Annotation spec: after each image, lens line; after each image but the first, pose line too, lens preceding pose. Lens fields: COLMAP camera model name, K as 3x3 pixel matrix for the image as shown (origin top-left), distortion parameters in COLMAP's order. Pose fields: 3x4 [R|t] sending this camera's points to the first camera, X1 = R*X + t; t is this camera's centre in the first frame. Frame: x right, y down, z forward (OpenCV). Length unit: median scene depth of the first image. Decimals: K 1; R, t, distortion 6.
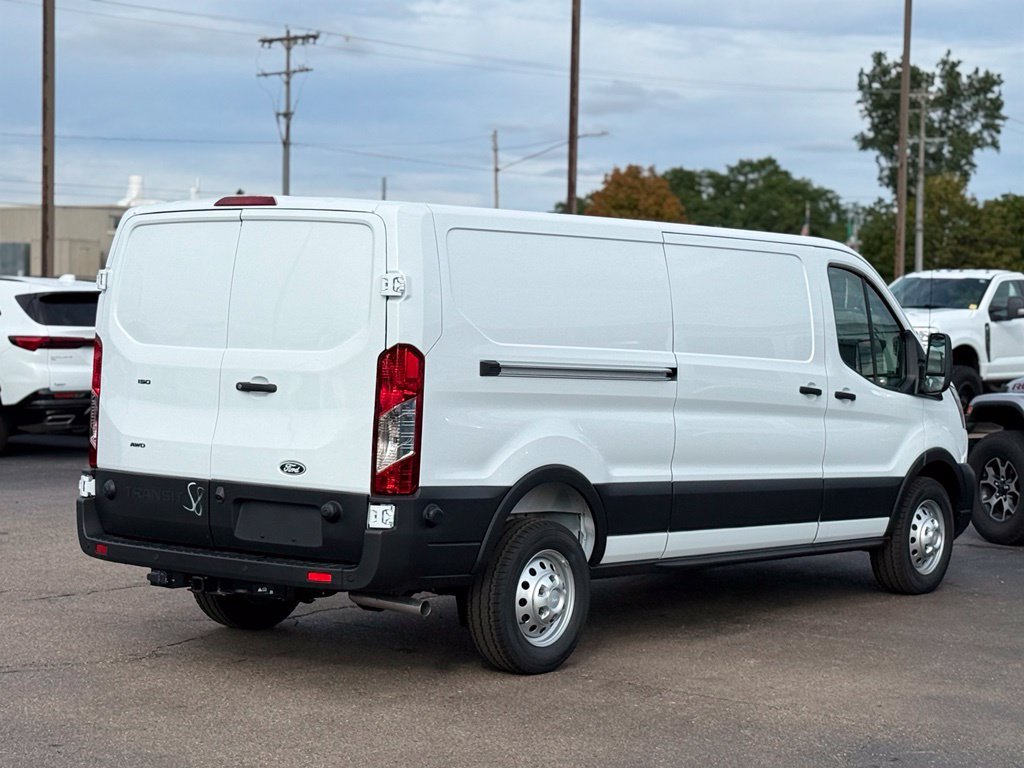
lens RADIAL K [[2133.6, 0, 512.0], [0, 2133.6, 384.0], [0, 0, 1]] dist [0.146855, -0.062967]
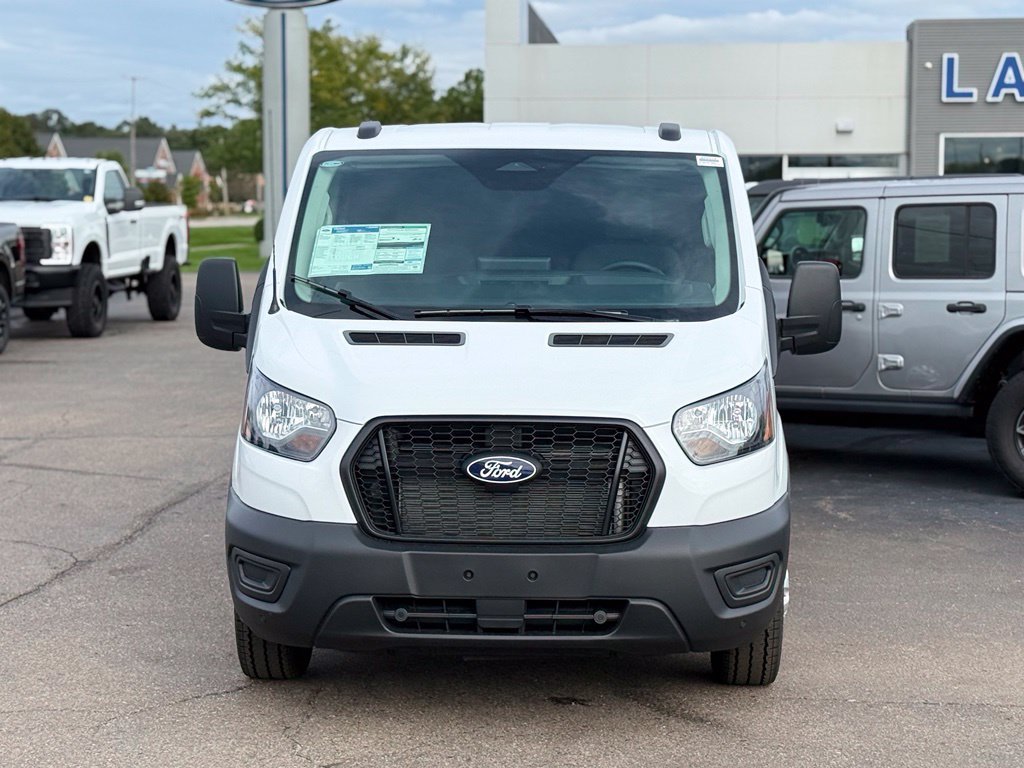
lens RADIAL K [[2121.0, 0, 511.8], [0, 2121.0, 365.2], [0, 0, 1]] dist [0.133595, 0.299567]
pose [[0.813470, -0.065385, 0.577920, -0.056898], [0.037956, 0.997511, 0.059430, -0.004171], [-0.580367, -0.026409, 0.813926, 0.049087]]
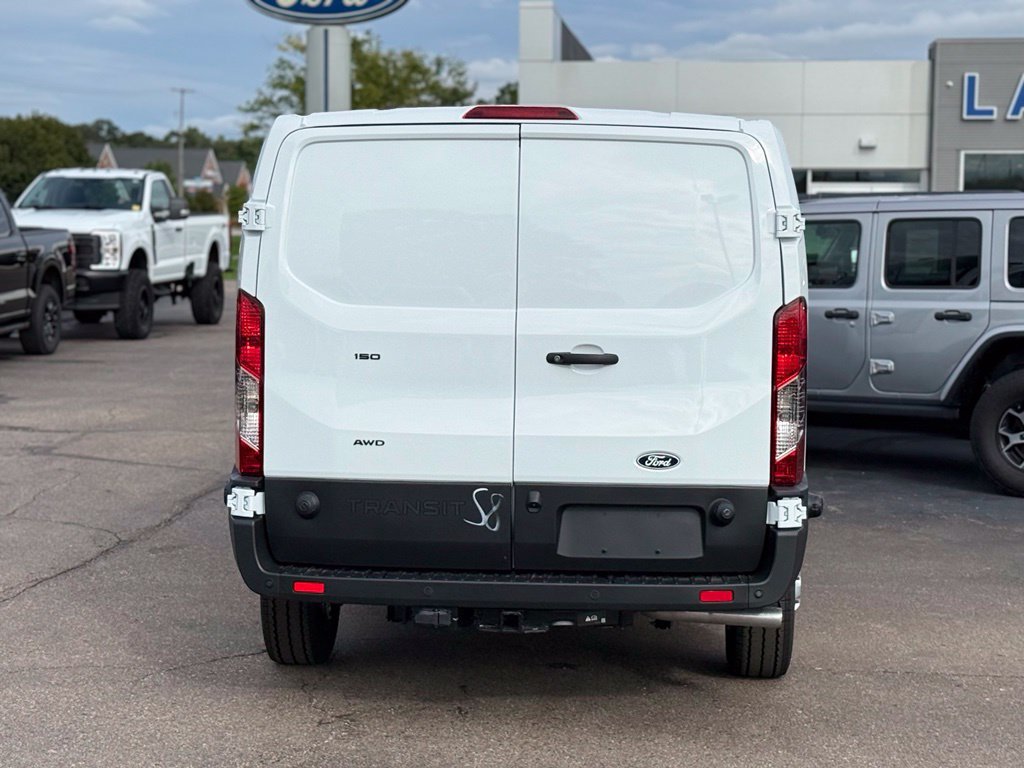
lens RADIAL K [[2071.4, 0, 512.0], [0, 2071.4, 384.0], [0, 0, 1]] dist [0.127951, 0.466215]
pose [[0.824048, -0.060941, 0.563233, -0.059513], [0.029833, 0.997486, 0.064279, -0.004031], [-0.565734, -0.036166, 0.823794, 0.042644]]
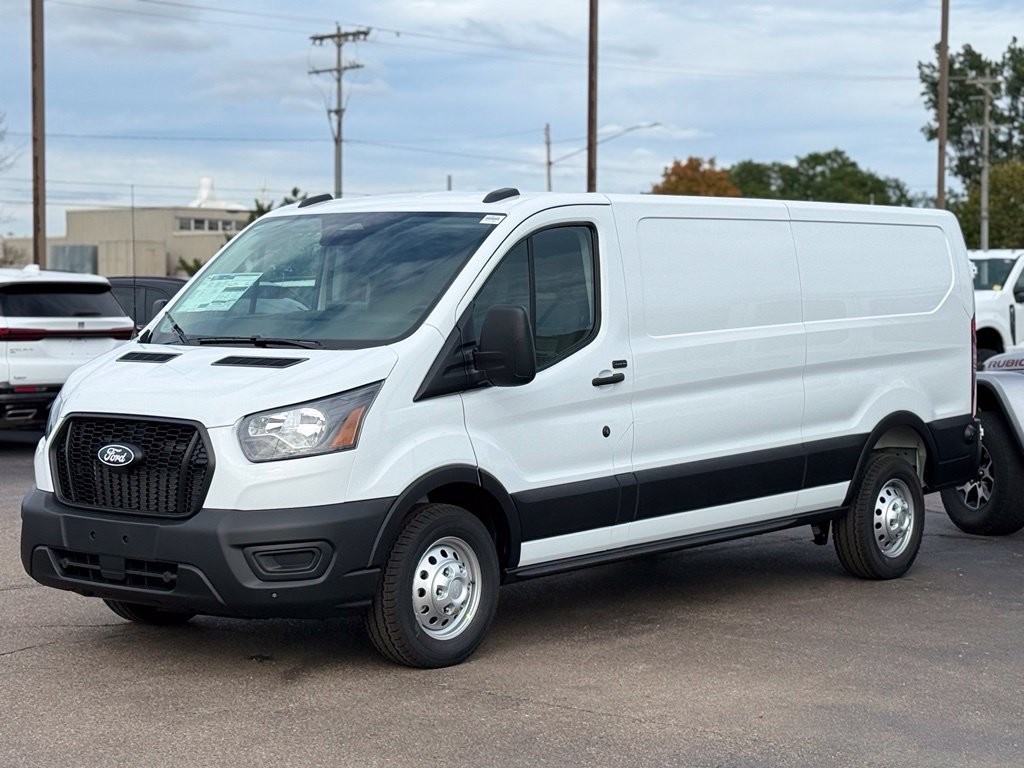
lens RADIAL K [[2121.0, 0, 511.8], [0, 2121.0, 365.2], [0, 0, 1]] dist [0.133595, 0.299567]
pose [[0.999249, -0.012407, -0.036704, 0.010751], [0.012138, 0.999898, -0.007537, 0.001049], [0.036794, 0.007086, 0.999298, 0.012114]]
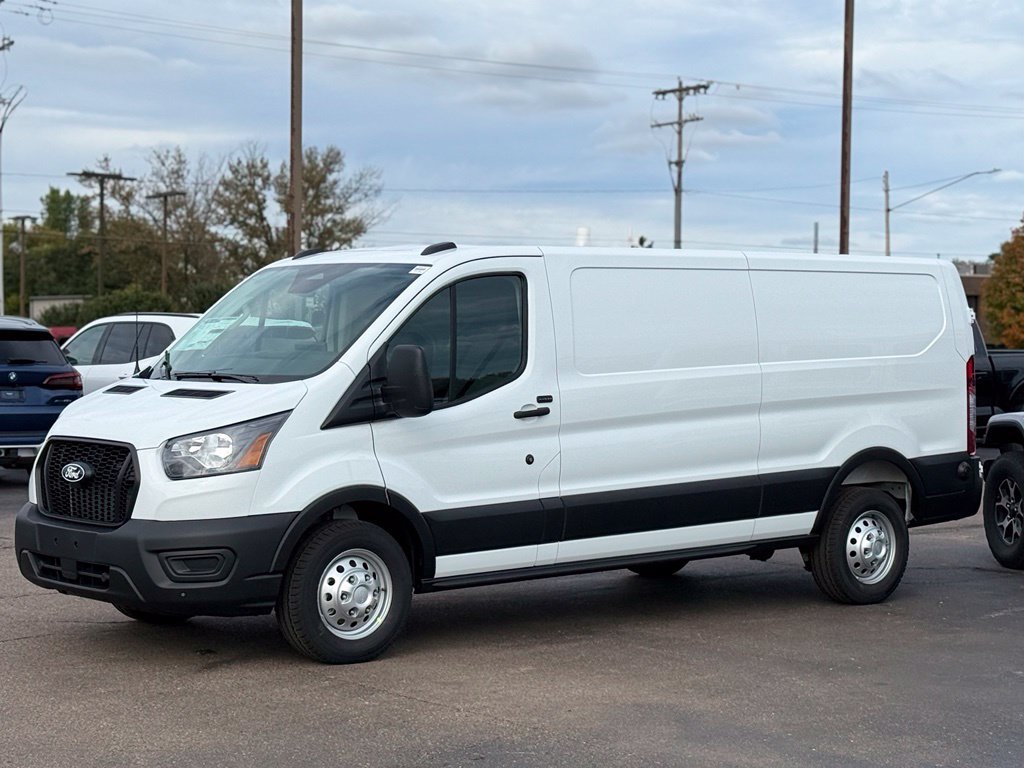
lens RADIAL K [[2071.4, 0, 512.0], [0, 2071.4, 384.0], [0, 0, 1]] dist [0.127951, 0.466215]
pose [[0.975275, -0.005781, -0.220919, 0.037709], [0.001244, 0.999786, -0.020670, 0.001854], [0.220991, 0.019884, 0.975073, 0.005077]]
